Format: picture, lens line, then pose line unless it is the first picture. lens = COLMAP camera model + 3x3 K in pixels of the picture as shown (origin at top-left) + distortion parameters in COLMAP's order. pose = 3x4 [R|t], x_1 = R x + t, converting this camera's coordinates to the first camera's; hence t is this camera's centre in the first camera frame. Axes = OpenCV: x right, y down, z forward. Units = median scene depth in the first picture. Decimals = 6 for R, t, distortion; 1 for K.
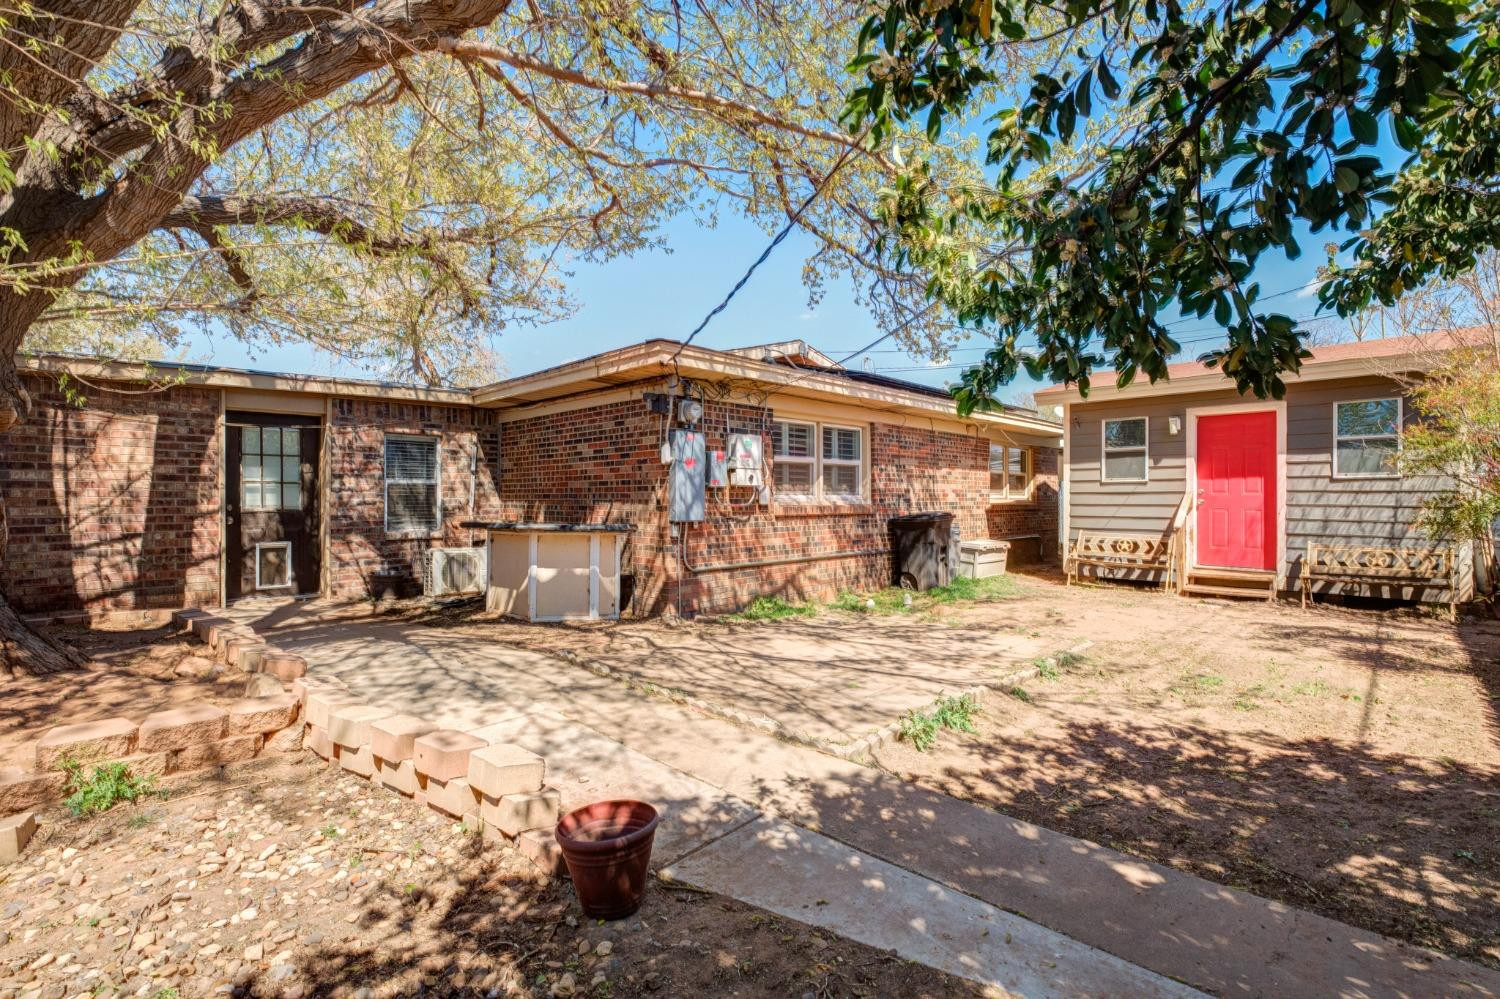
lens RADIAL K [[671.4, 0, 747.8], [0, 671.4, 501.1], [0, 0, 1]] dist [-0.022017, 0.000791]
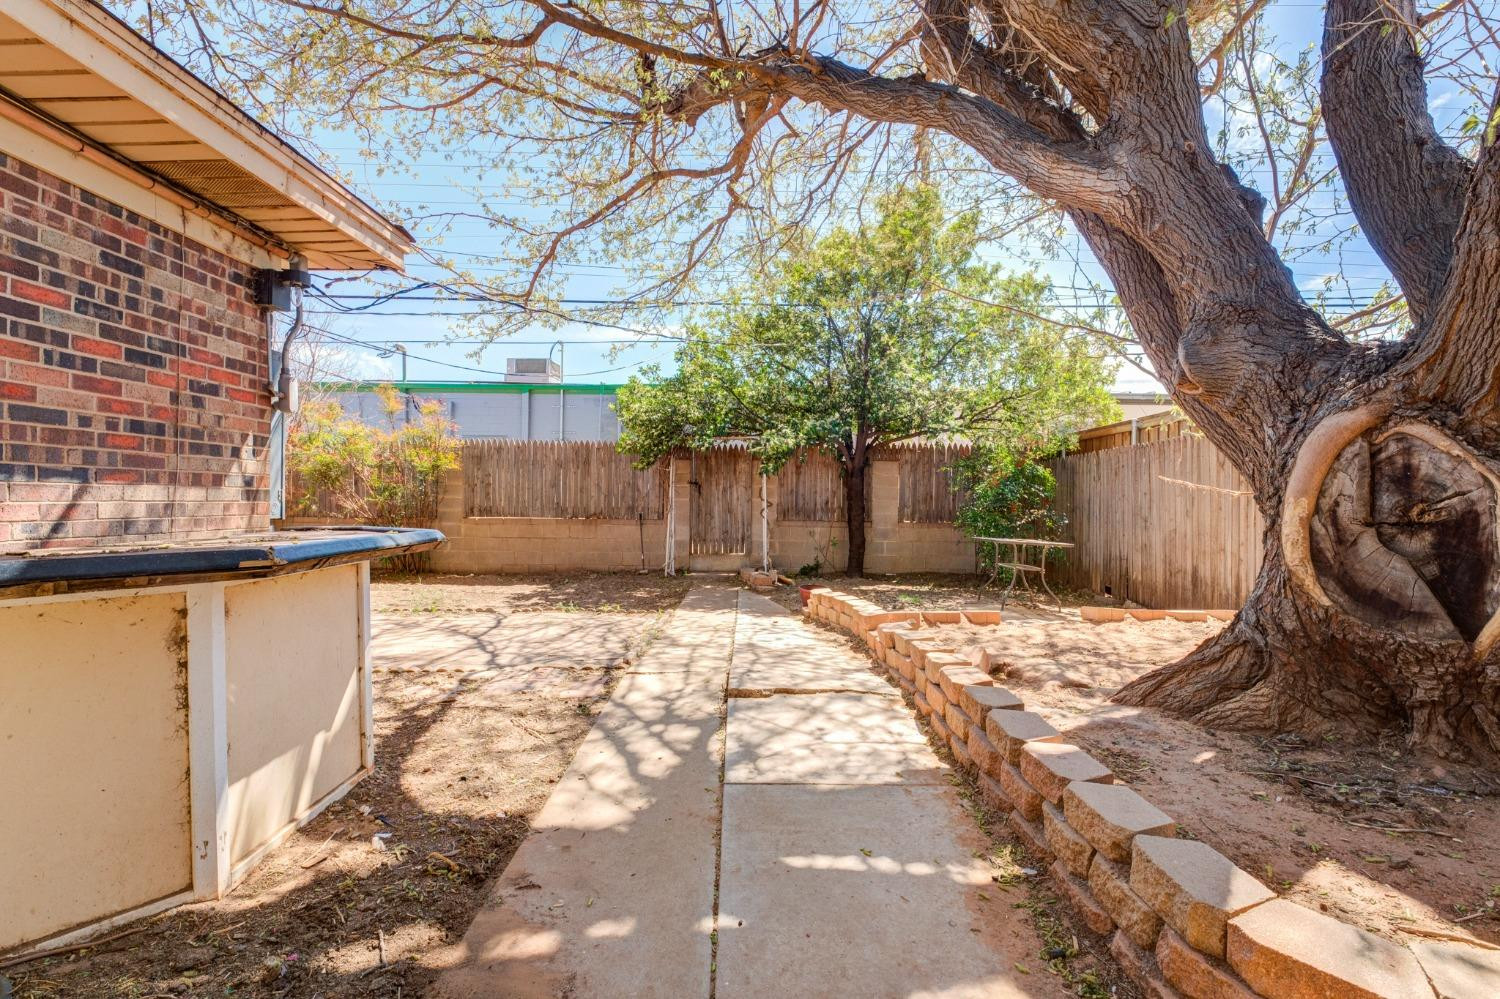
lens RADIAL K [[671.4, 0, 750.4], [0, 671.4, 500.3], [0, 0, 1]] dist [-0.022017, 0.000791]
pose [[-0.688923, -0.007090, 0.724800, -0.728572], [-0.008662, 0.999961, 0.001549, 0.010210], [-0.724783, -0.005211, -0.688958, 1.056594]]
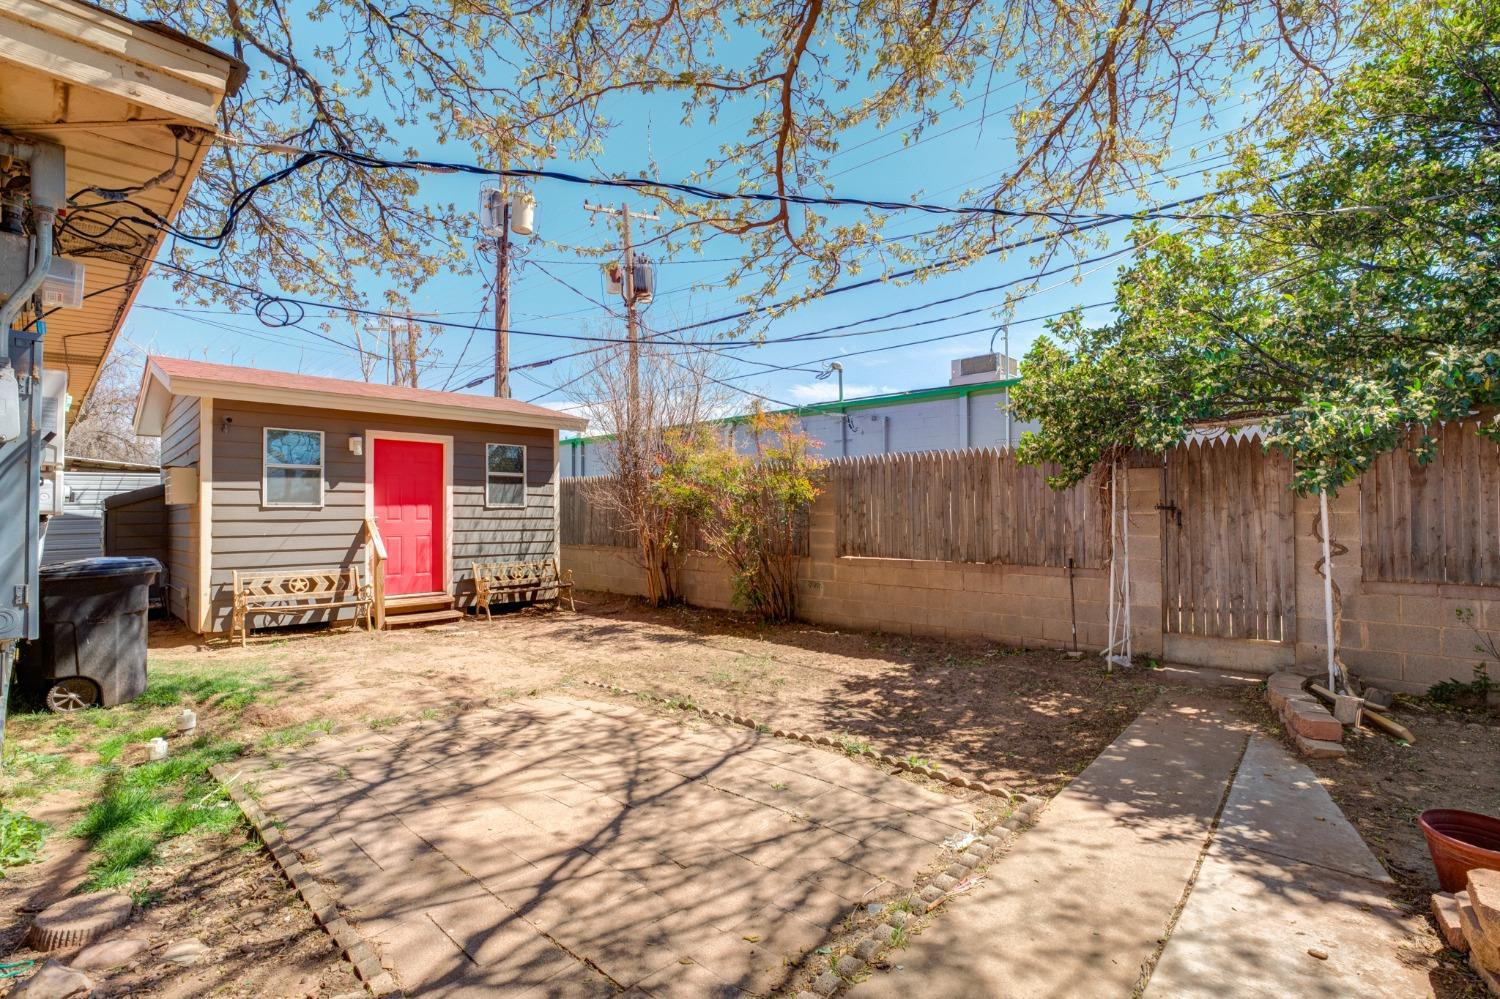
lens RADIAL K [[671.4, 0, 743.3], [0, 671.4, 501.6], [0, 0, 1]] dist [-0.022017, 0.000791]
pose [[-0.020722, 0.017814, 0.999627, -0.384141], [0.008459, 0.999809, -0.017642, -0.023198], [-0.999749, 0.008091, -0.020868, 0.664613]]
